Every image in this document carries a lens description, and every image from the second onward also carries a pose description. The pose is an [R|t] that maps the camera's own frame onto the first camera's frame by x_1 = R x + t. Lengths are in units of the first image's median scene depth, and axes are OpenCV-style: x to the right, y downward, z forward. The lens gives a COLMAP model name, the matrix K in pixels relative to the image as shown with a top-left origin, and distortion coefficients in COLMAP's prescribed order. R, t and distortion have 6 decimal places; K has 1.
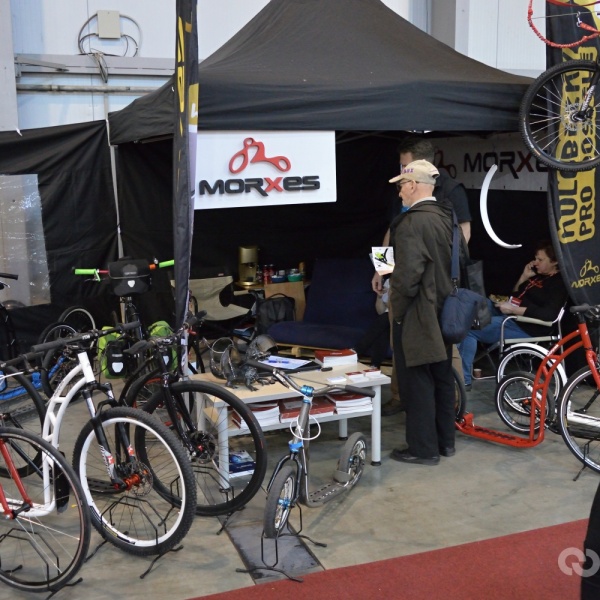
lens RADIAL K [[856.8, 0, 299.5], [0, 856.8, 299.2], [0, 0, 1]] dist [-0.001802, 0.000000]
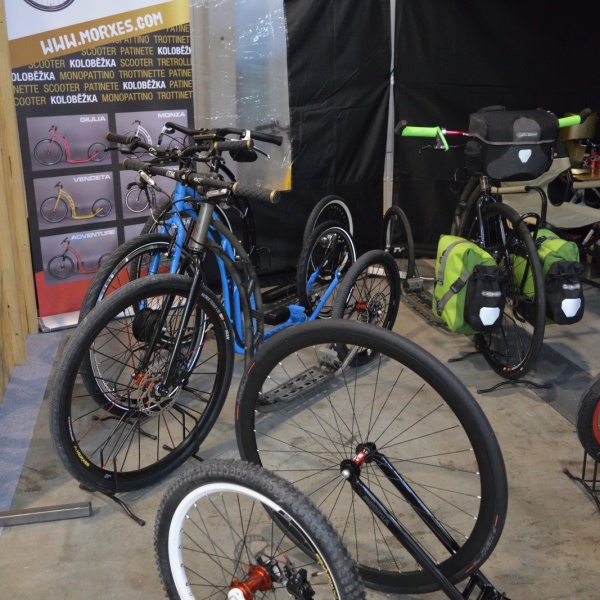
lens RADIAL K [[856.8, 0, 300.6], [0, 856.8, 300.4], [0, 0, 1]] dist [-0.001802, 0.000000]
pose [[0.990030, 0.052201, -0.130827, -0.199047], [-0.035967, 0.991691, 0.123512, 0.007163], [0.136187, -0.117575, 0.983681, 0.360756]]
